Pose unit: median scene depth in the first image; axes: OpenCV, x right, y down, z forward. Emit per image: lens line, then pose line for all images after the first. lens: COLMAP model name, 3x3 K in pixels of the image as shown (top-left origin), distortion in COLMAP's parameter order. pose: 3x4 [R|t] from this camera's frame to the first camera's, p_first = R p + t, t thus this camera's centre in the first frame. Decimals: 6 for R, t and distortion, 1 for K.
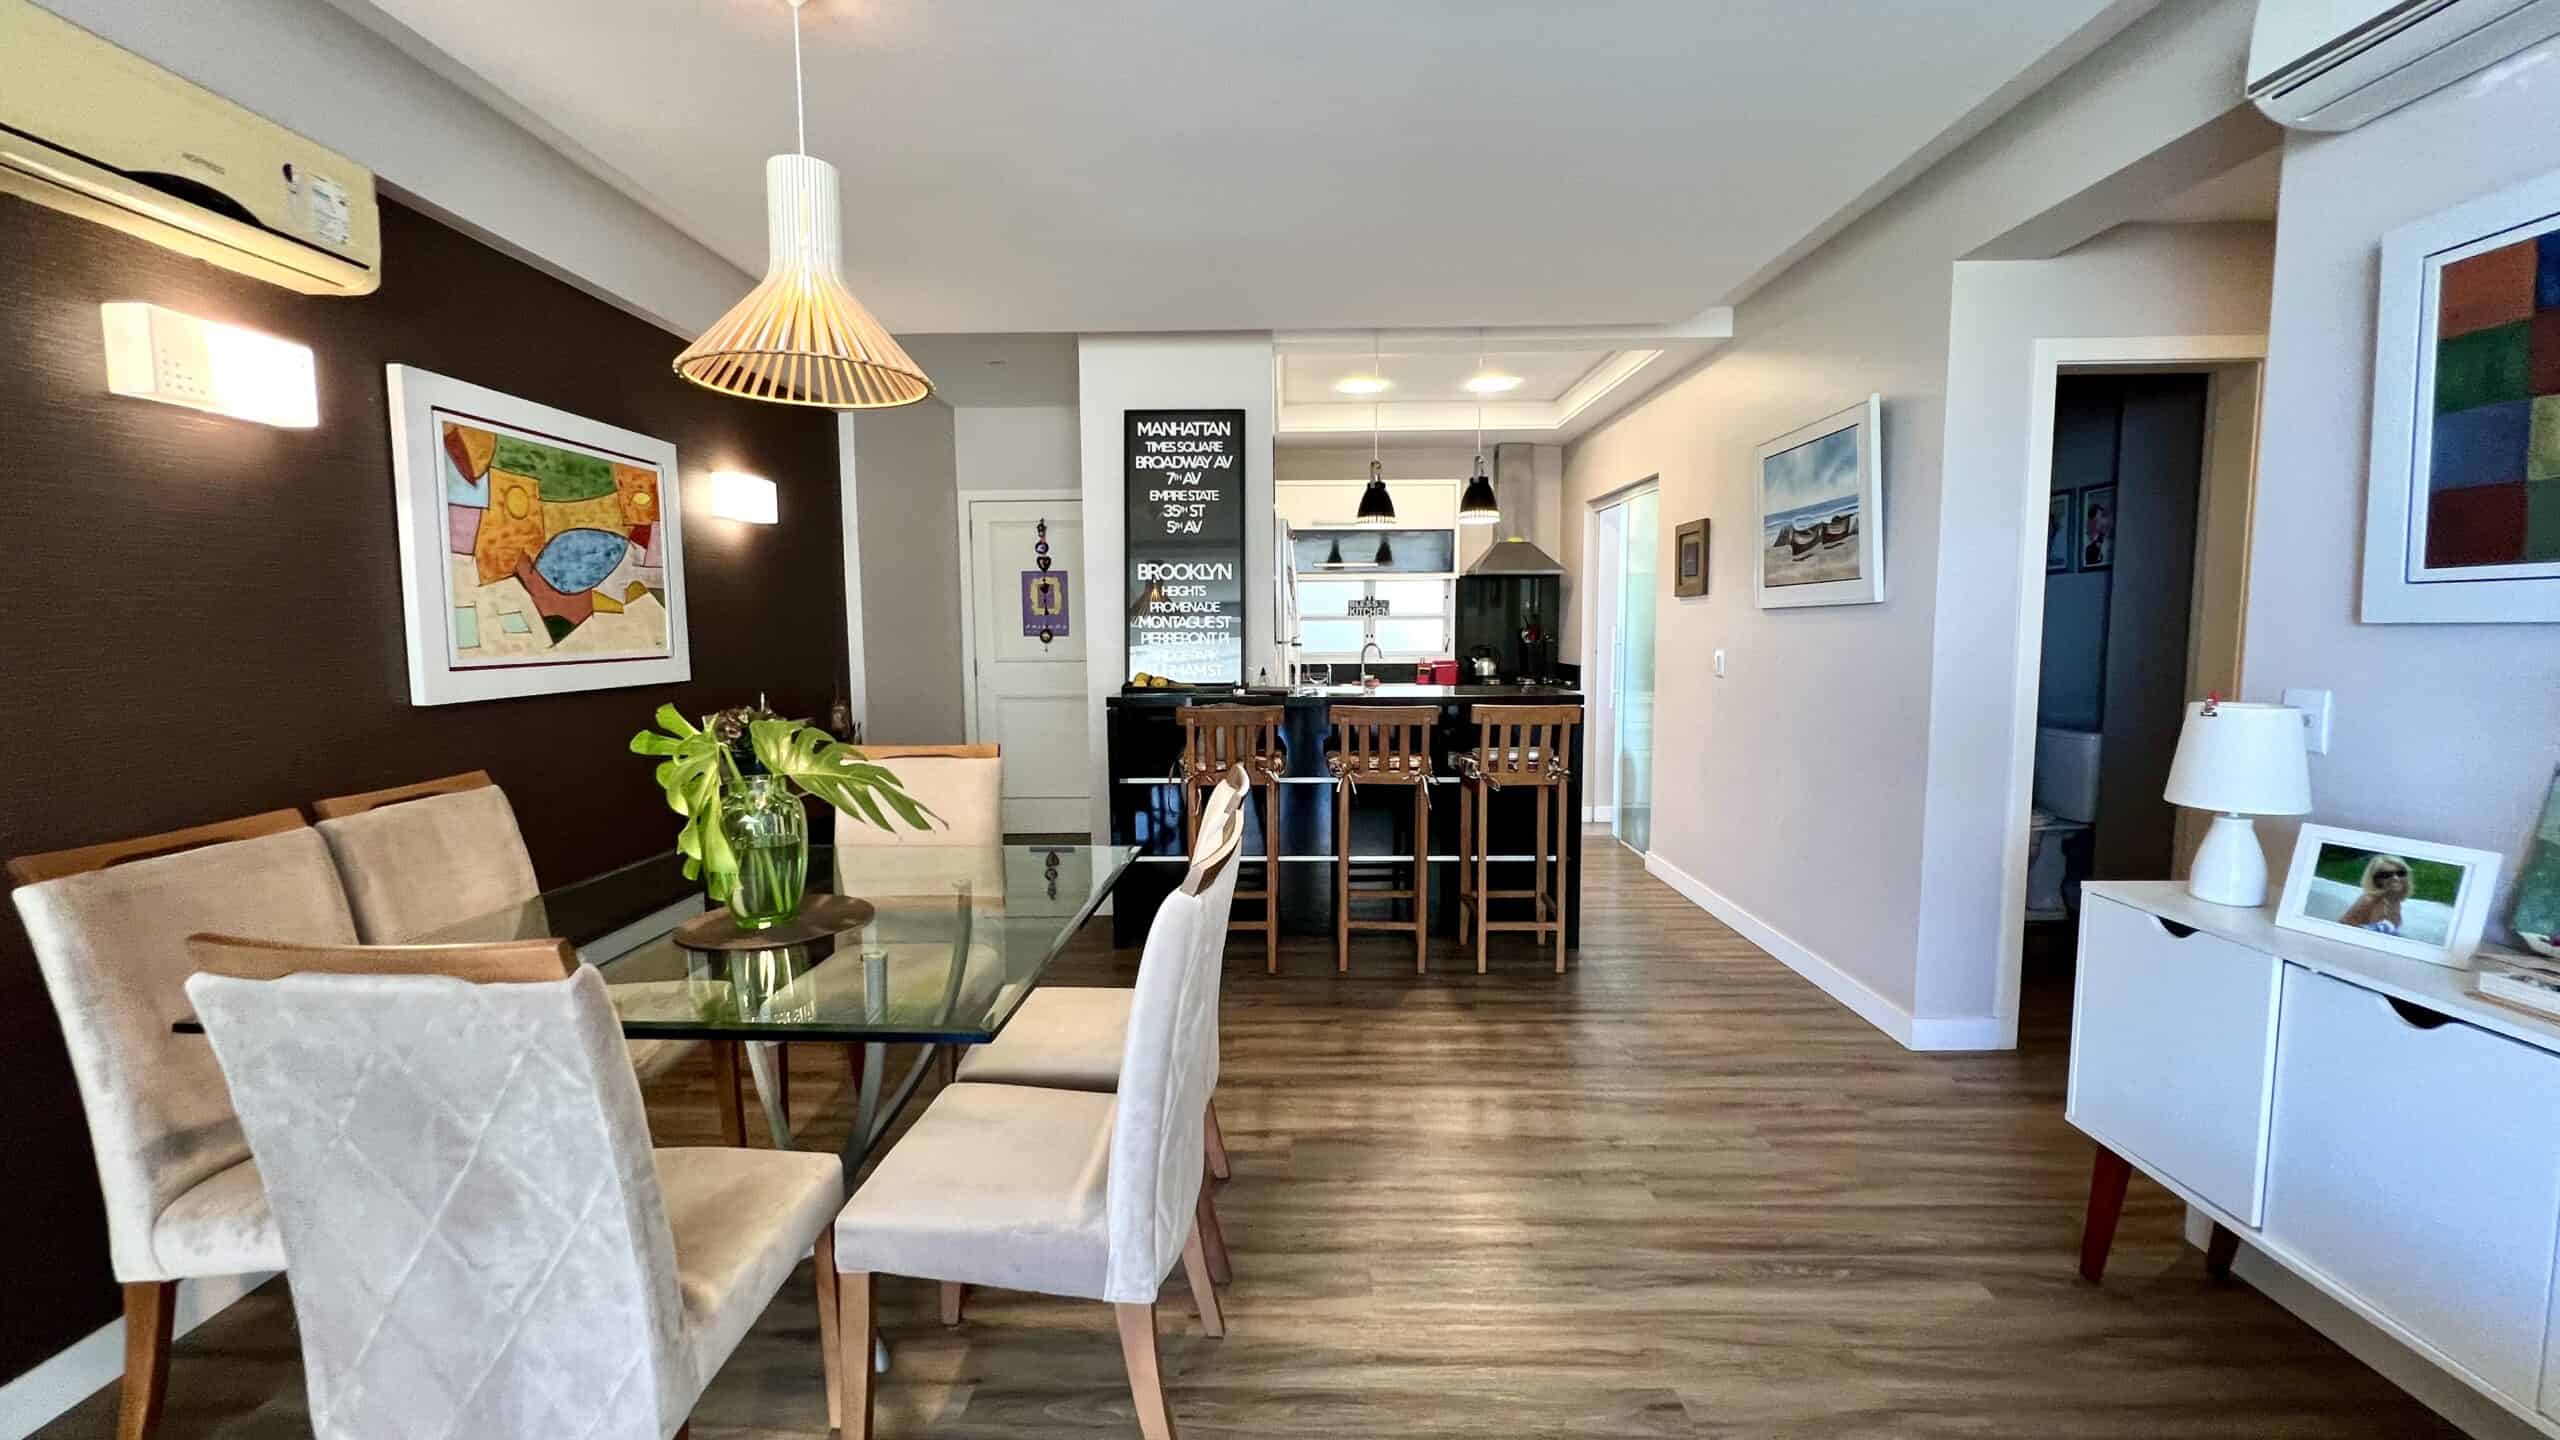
lens RADIAL K [[1023.5, 0, 1275.0], [0, 1023.5, 719.9], [0, 0, 1]] dist [-0.001510, -0.000289]
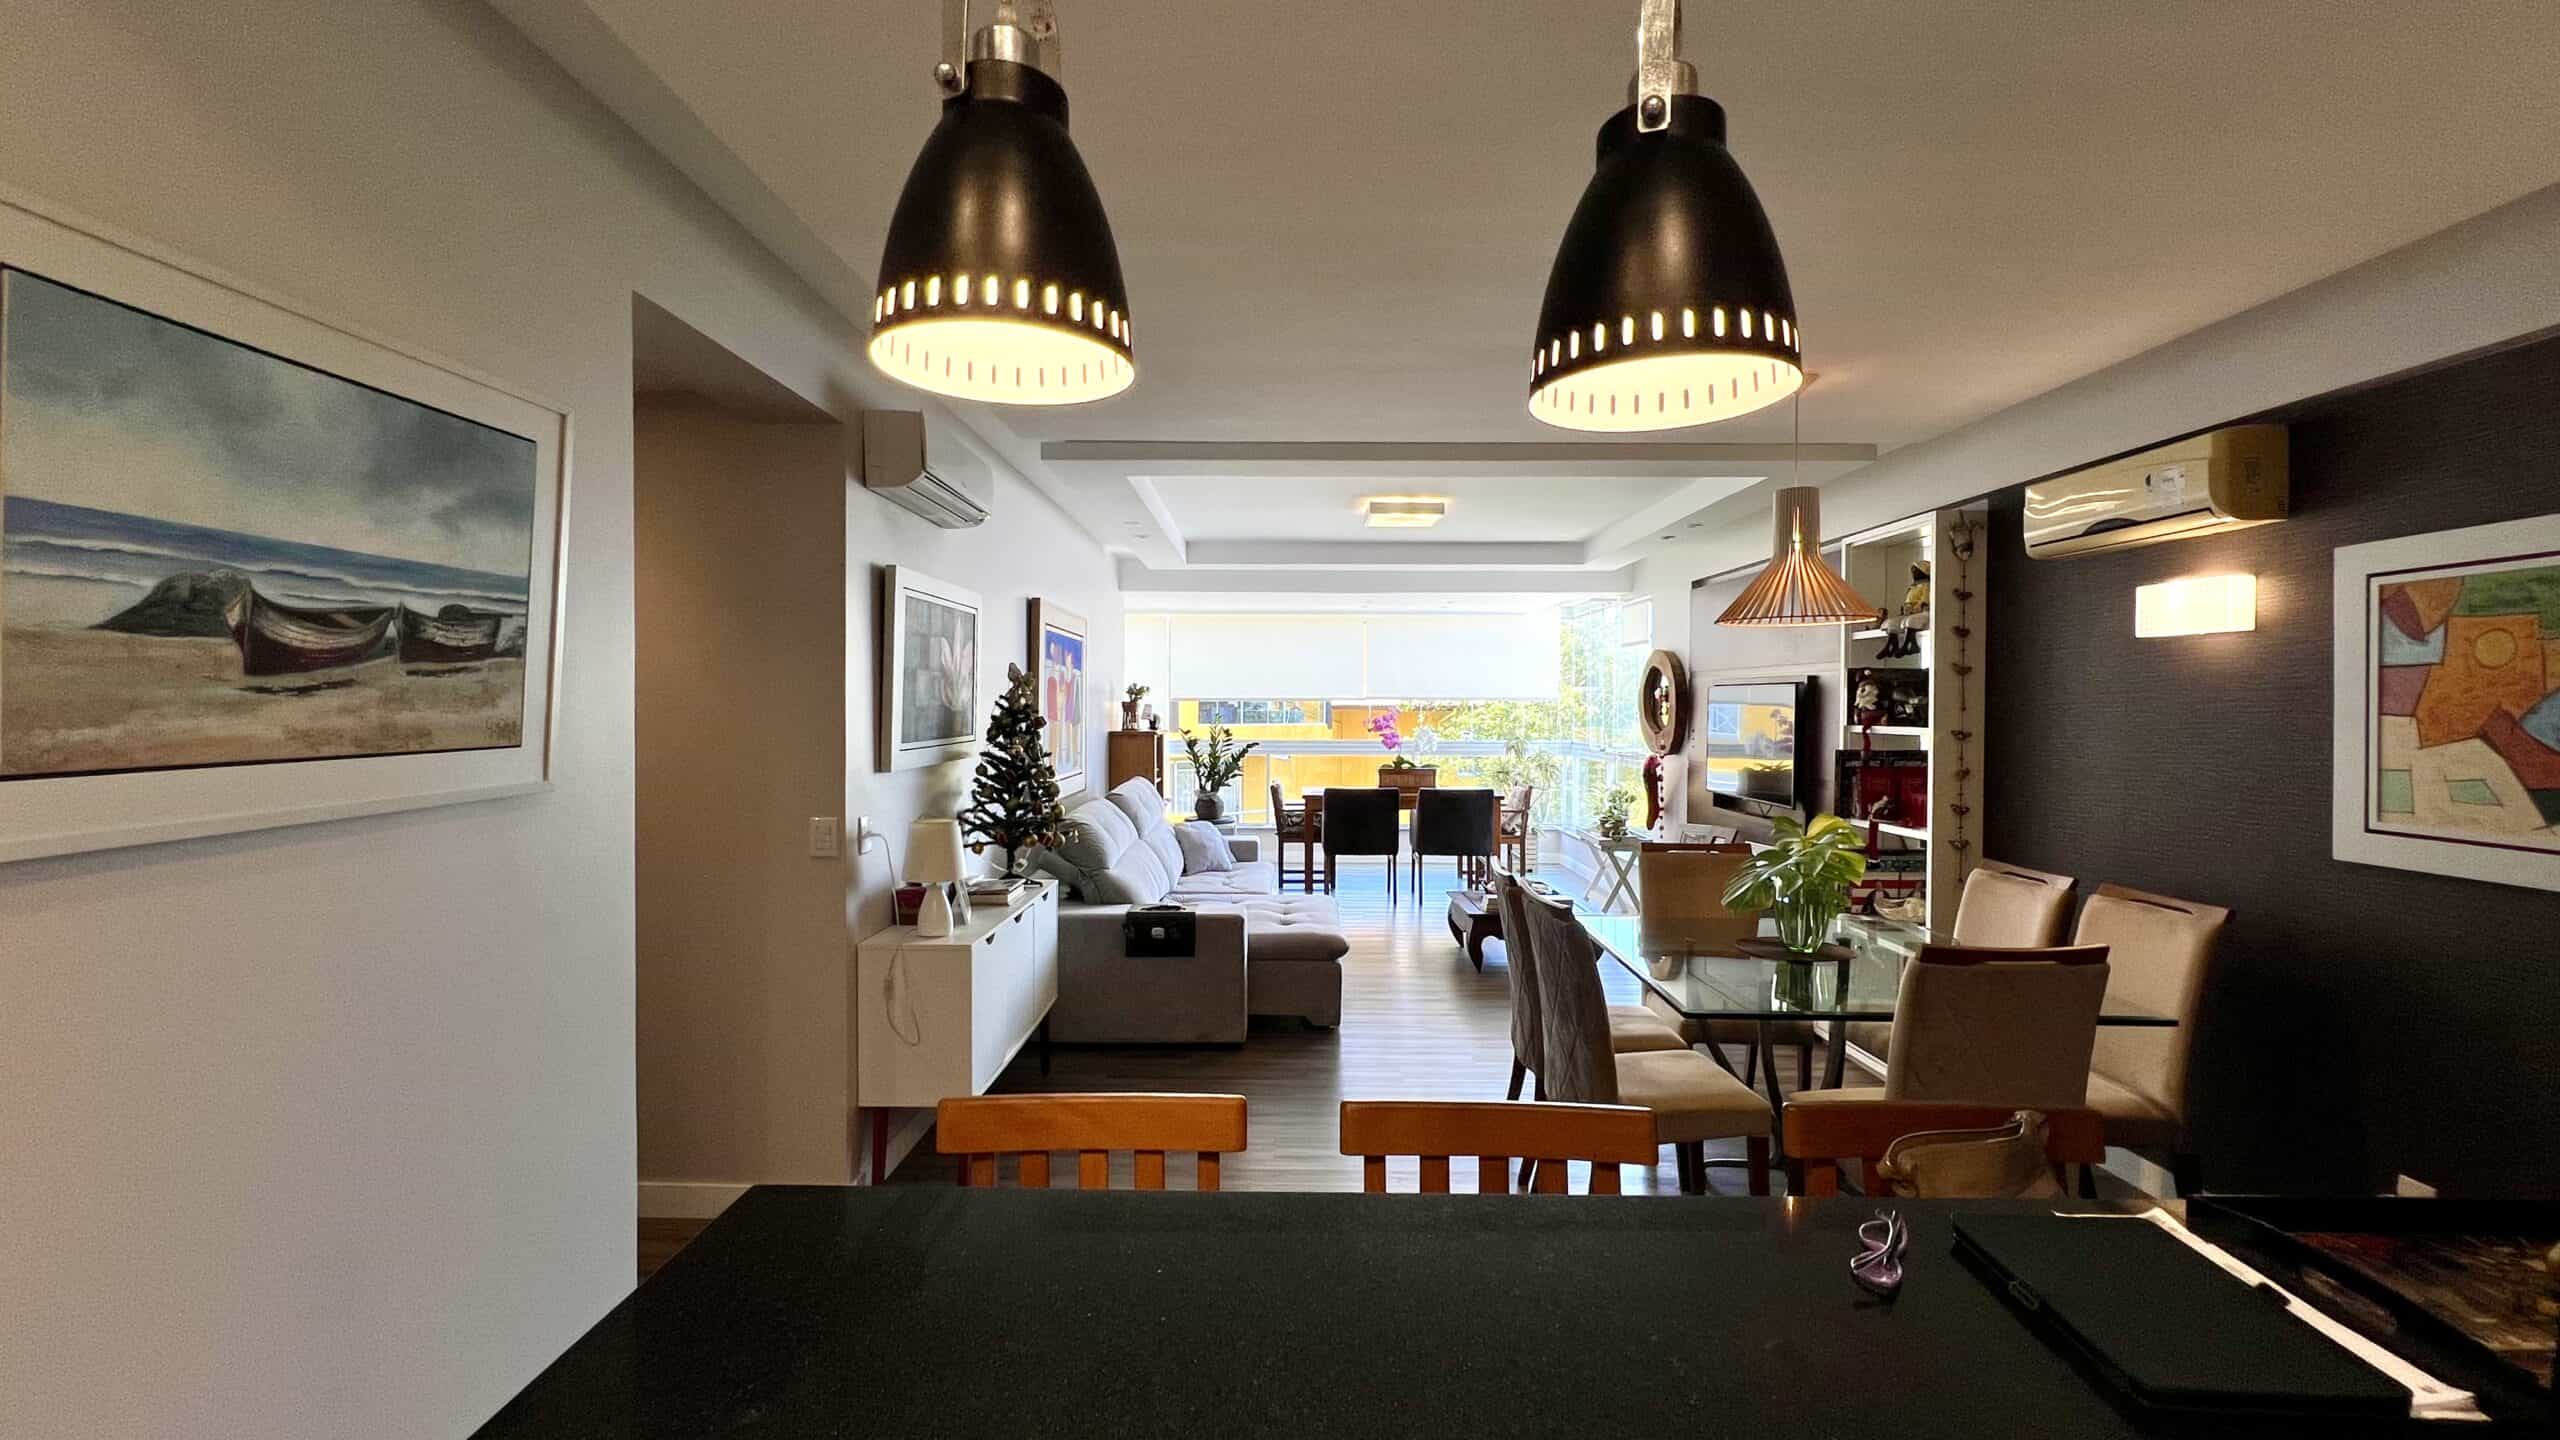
lens RADIAL K [[1036.8, 0, 1274.9], [0, 1036.8, 719.6], [0, 0, 1]] dist [-0.000889, -0.000154]
pose [[-0.999988, 0.004403, -0.002344, 0.167069], [0.004127, 0.994253, 0.106980, -0.166315], [0.002802, 0.106969, -0.994258, 1.225703]]
